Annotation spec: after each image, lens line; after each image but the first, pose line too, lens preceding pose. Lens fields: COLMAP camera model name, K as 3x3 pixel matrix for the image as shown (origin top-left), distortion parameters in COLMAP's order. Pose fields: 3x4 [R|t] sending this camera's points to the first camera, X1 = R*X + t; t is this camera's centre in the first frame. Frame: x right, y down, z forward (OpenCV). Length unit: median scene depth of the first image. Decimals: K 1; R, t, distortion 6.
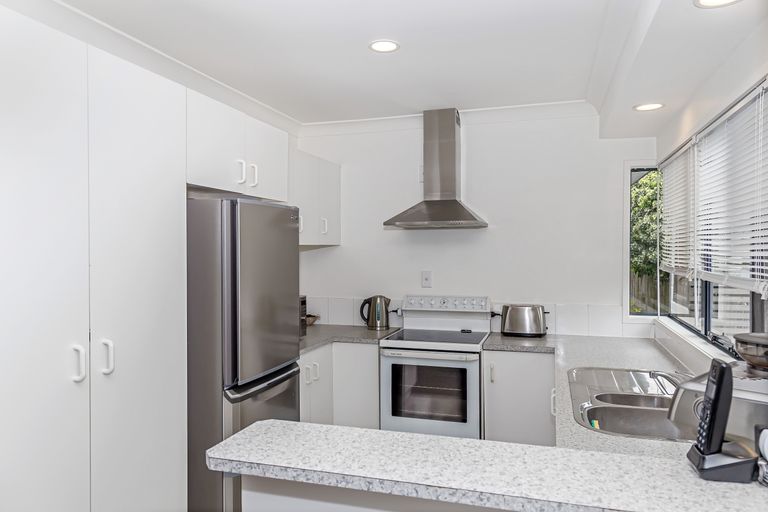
lens RADIAL K [[528.3, 0, 384.0], [0, 528.3, 256.0], [0, 0, 1]] dist [-0.002668, -0.000280]
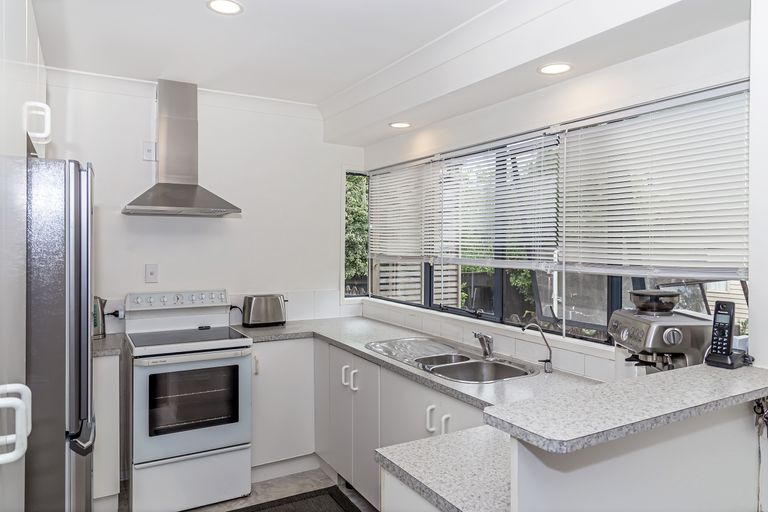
lens RADIAL K [[528.3, 0, 384.0], [0, 528.3, 256.0], [0, 0, 1]] dist [-0.002668, -0.000280]
pose [[0.673285, -0.010182, 0.739313, -0.325629], [0.000085, 0.999906, 0.013694, 0.003450], [-0.739383, -0.009157, 0.673223, 0.145327]]
